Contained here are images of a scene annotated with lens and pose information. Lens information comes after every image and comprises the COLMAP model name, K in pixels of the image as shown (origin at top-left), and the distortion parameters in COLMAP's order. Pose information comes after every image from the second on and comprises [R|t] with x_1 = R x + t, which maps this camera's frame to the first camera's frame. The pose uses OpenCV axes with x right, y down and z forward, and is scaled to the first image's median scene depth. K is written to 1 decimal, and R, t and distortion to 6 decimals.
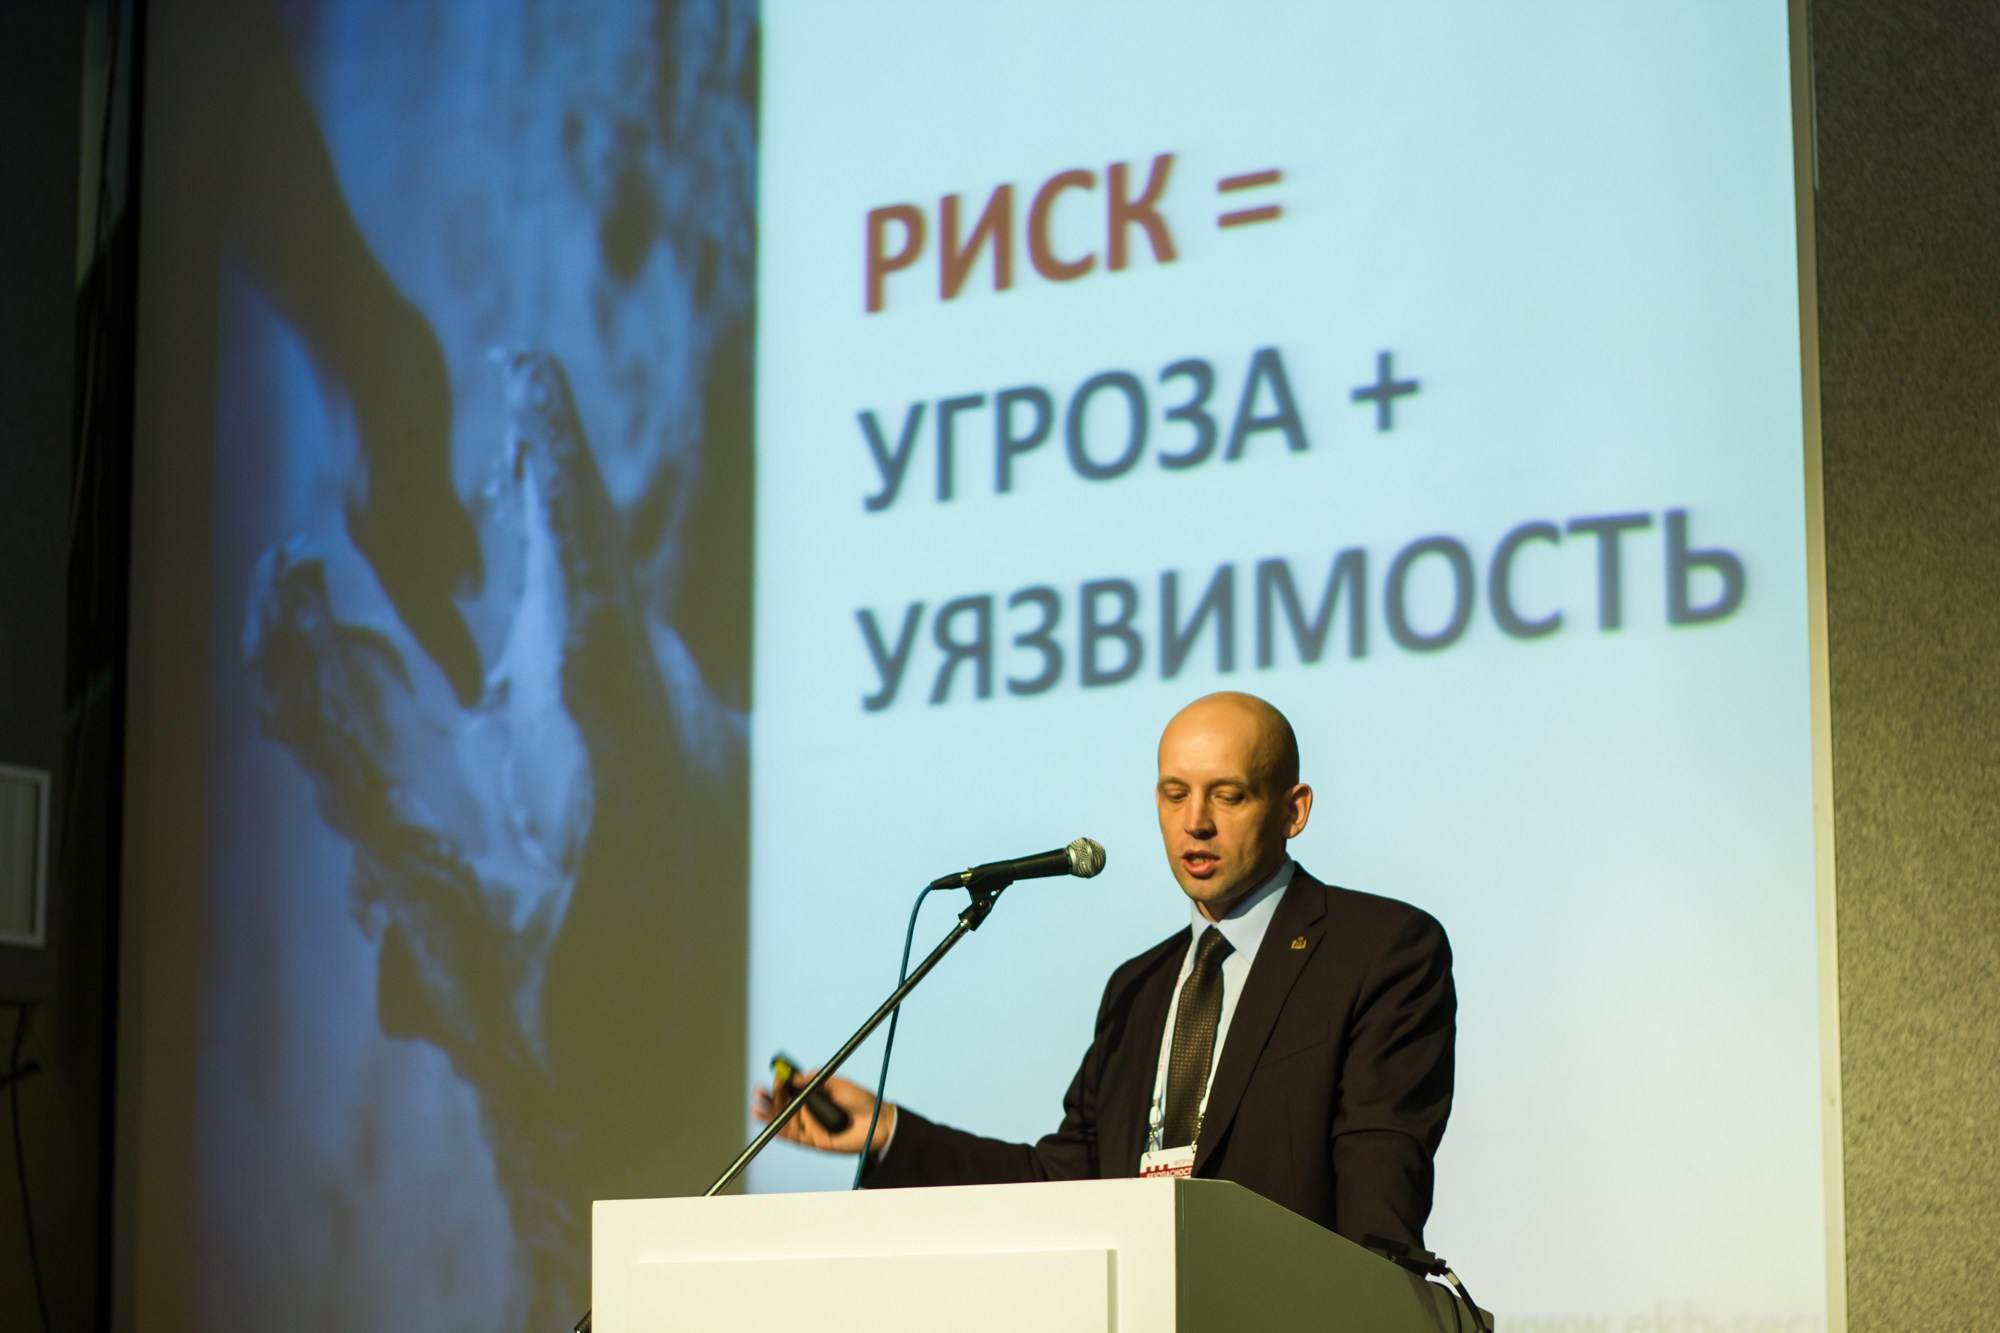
lens RADIAL K [[4693.6, 0, 1000.0], [0, 4693.6, 666.5], [0, 0, 1]] dist [-0.060306, -0.372203]
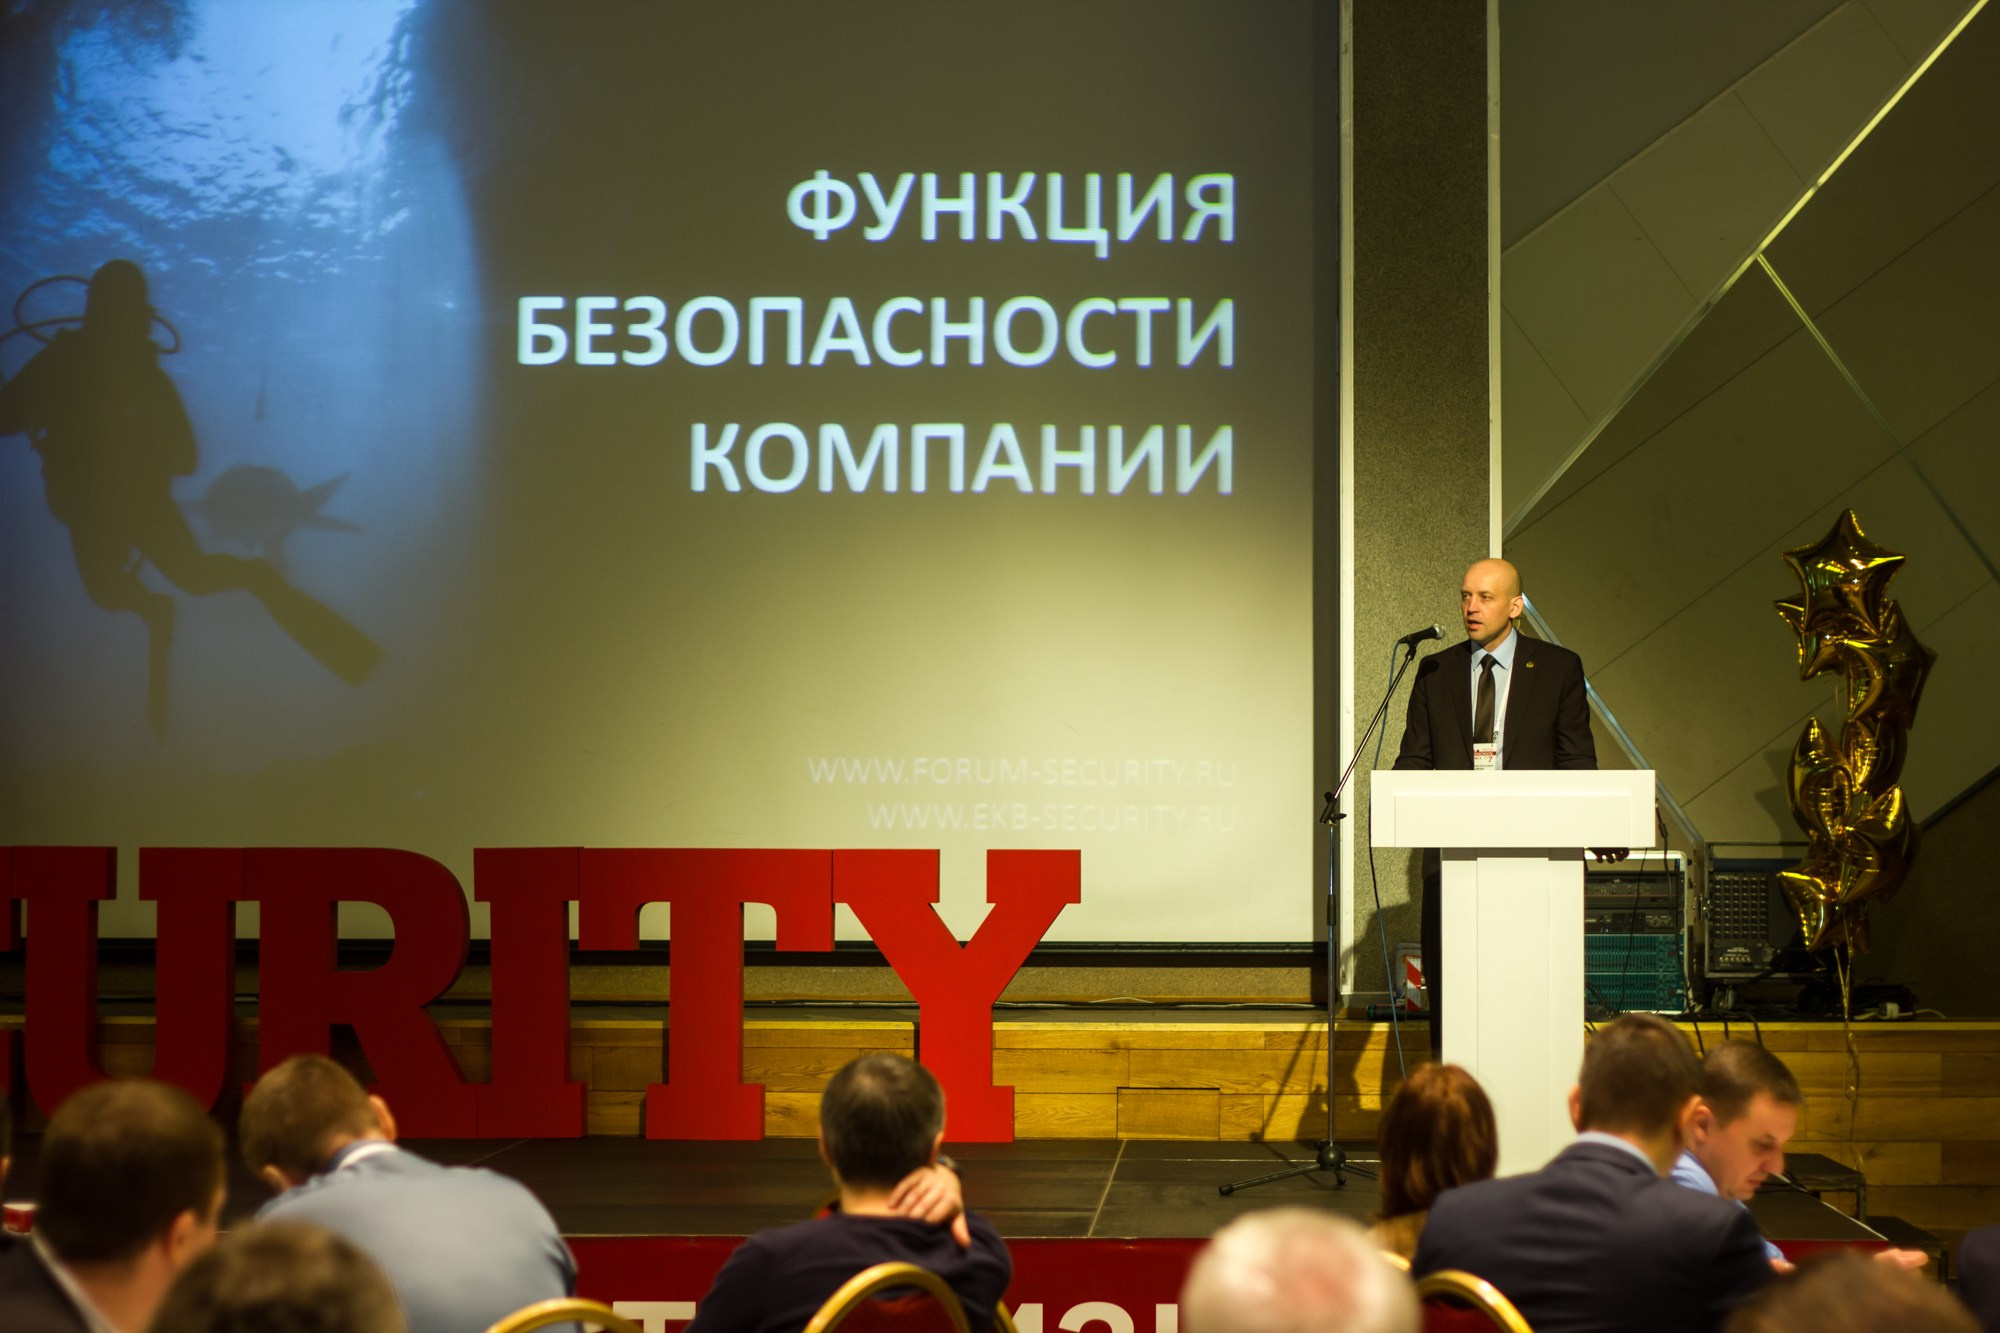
lens RADIAL K [[4693.6, 0, 1000.0], [0, 4693.6, 666.5], [0, 0, 1]] dist [-0.060306, -0.372203]
pose [[0.828615, 0.026537, 0.559189, -1.155363], [-0.091210, 0.991929, 0.088083, -0.102218], [-0.552338, -0.123990, 0.824348, -0.679326]]
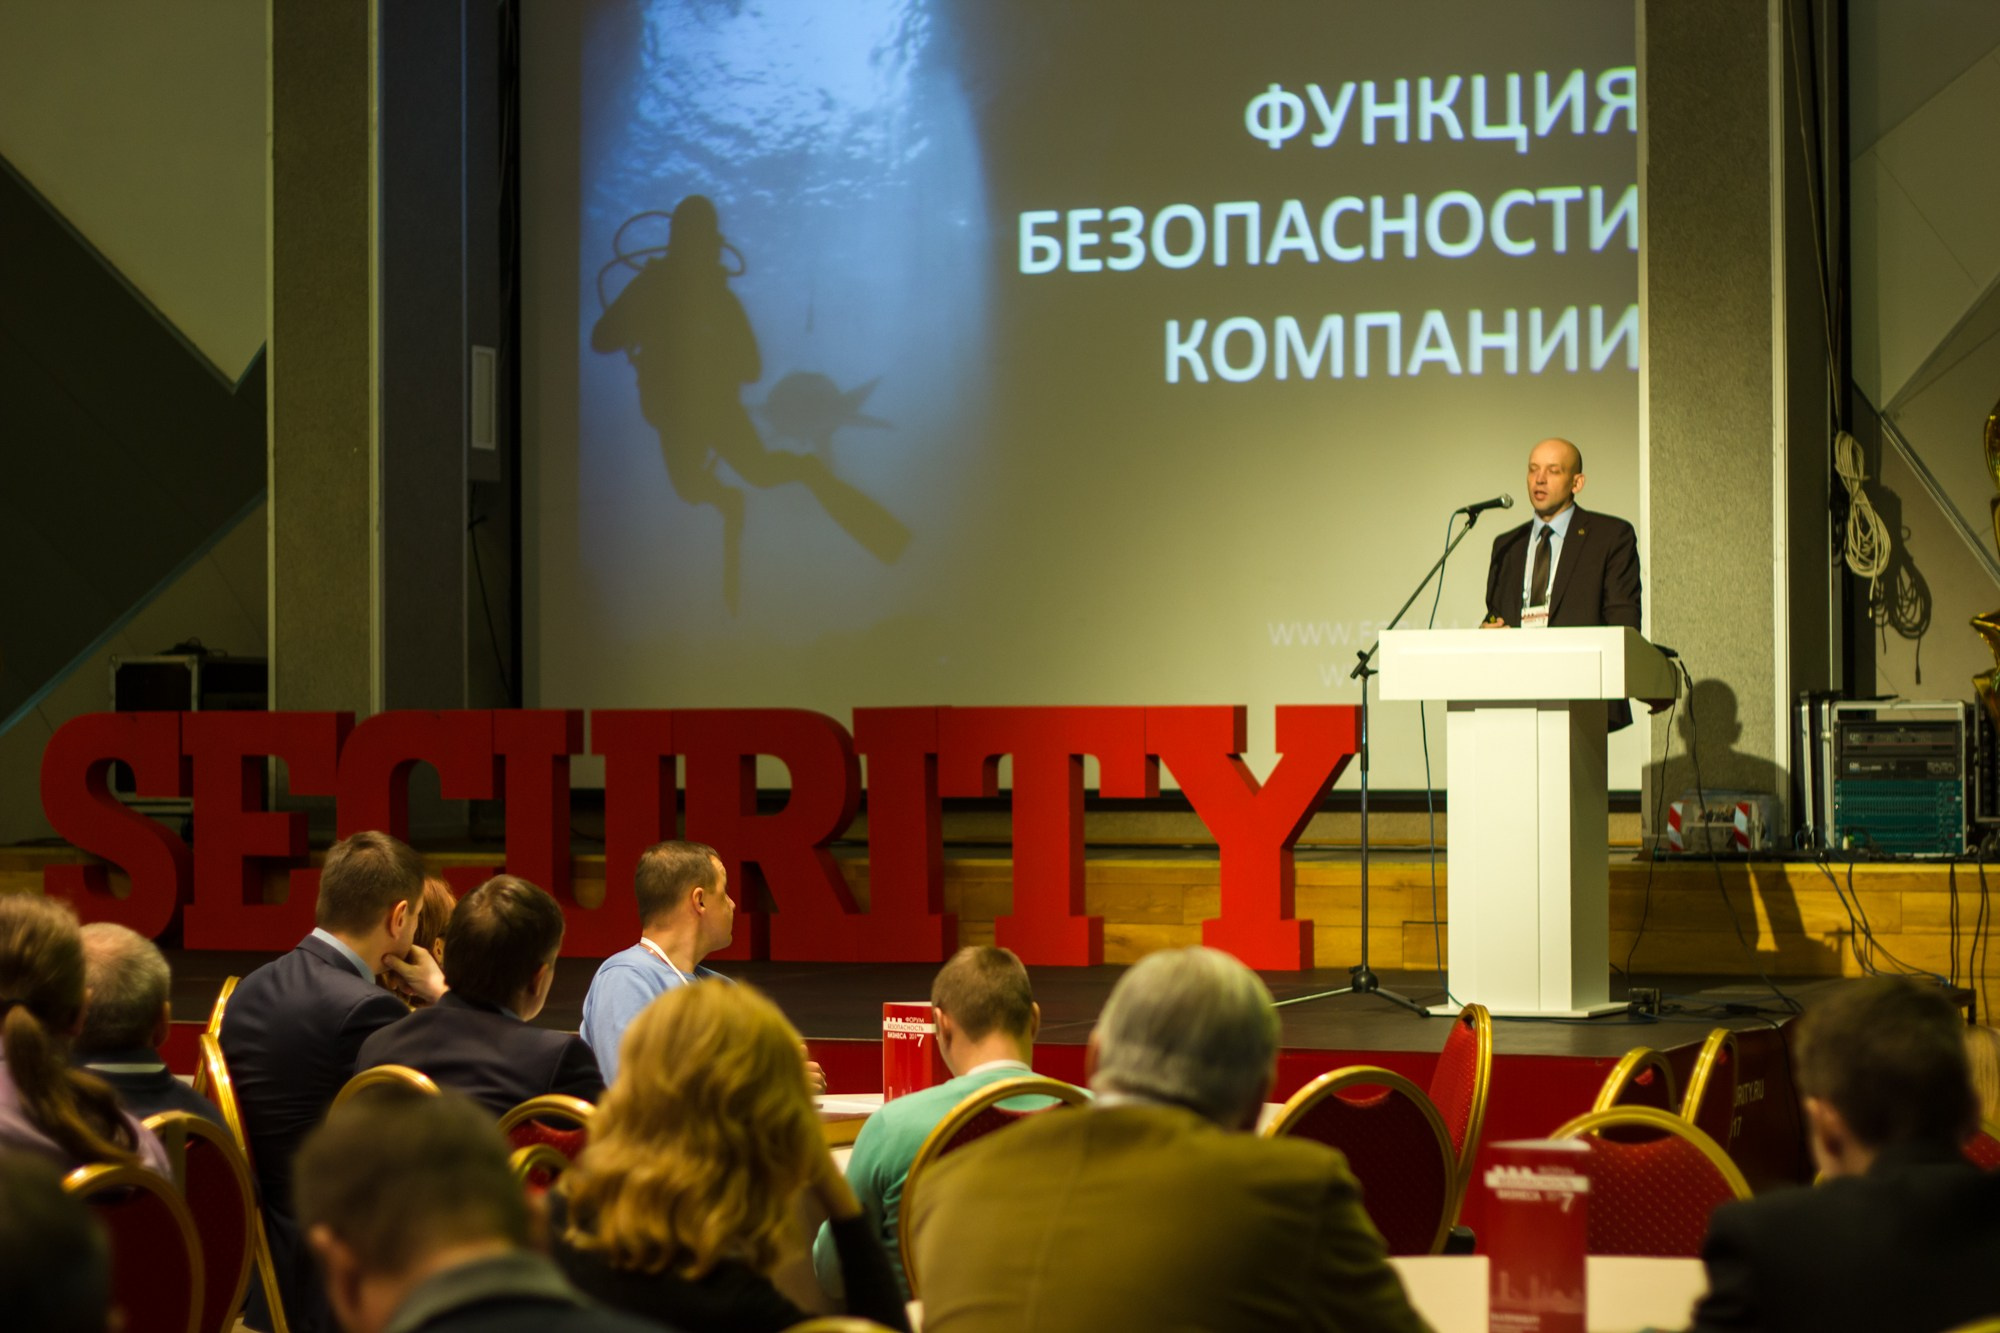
lens RADIAL K [[4693.6, 0, 1000.0], [0, 4693.6, 666.5], [0, 0, 1]] dist [-0.060306, -0.372203]
pose [[0.973875, -0.000468, 0.227086, -0.649802], [-0.032179, 0.989623, 0.140040, -0.172763], [-0.224795, -0.143689, 0.963753, -1.143797]]
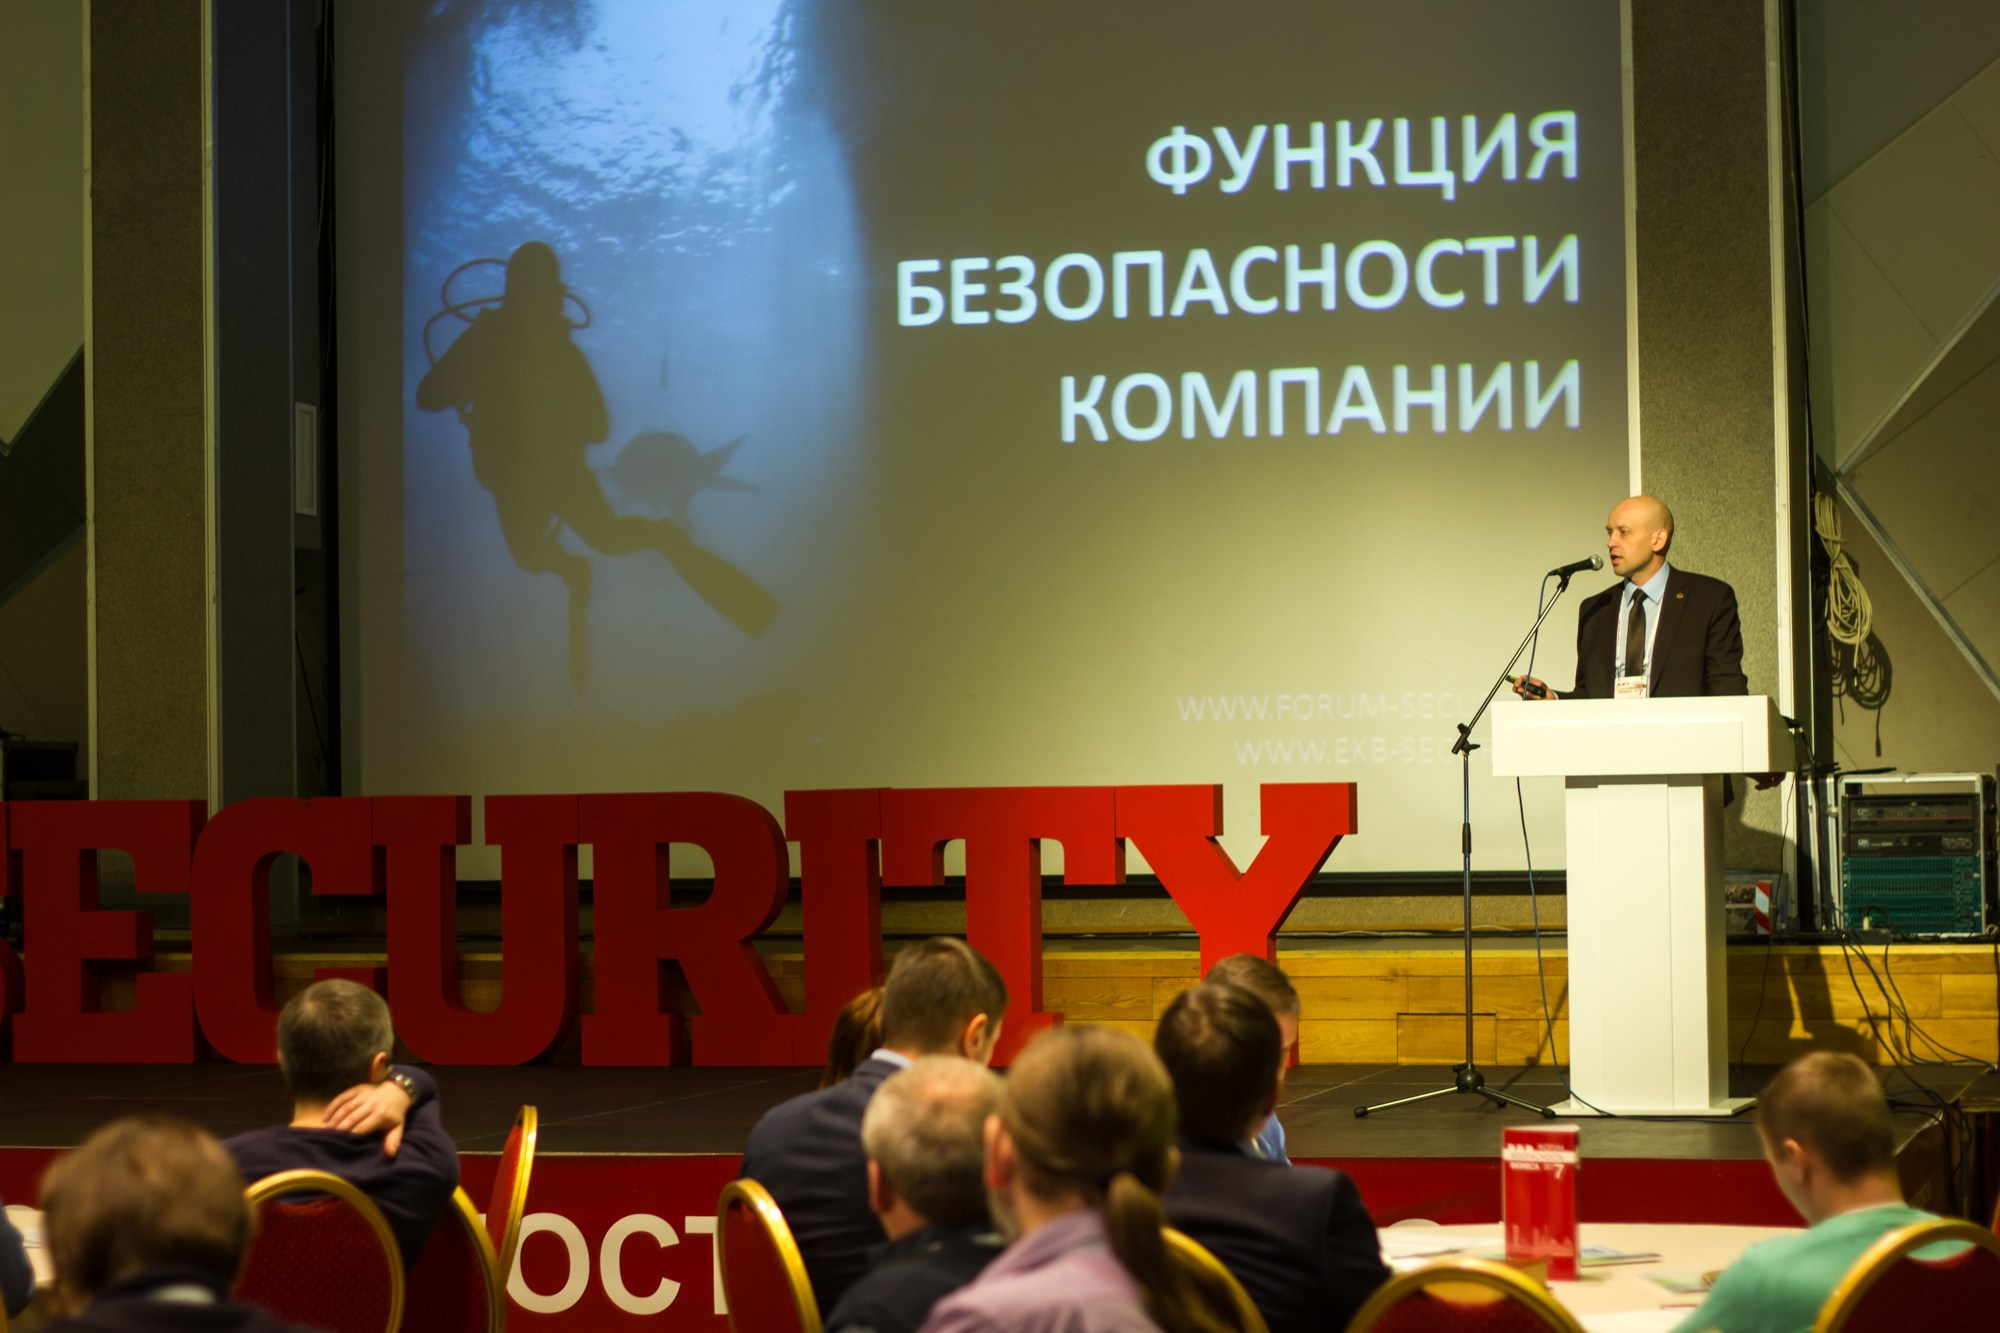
lens RADIAL K [[4693.6, 0, 1000.0], [0, 4693.6, 666.5], [0, 0, 1]] dist [-0.060306, -0.372203]
pose [[0.933288, -0.001627, 0.359125, -0.877018], [-0.043455, 0.992130, 0.117426, -0.137326], [-0.356490, -0.125198, 0.925873, -0.904374]]
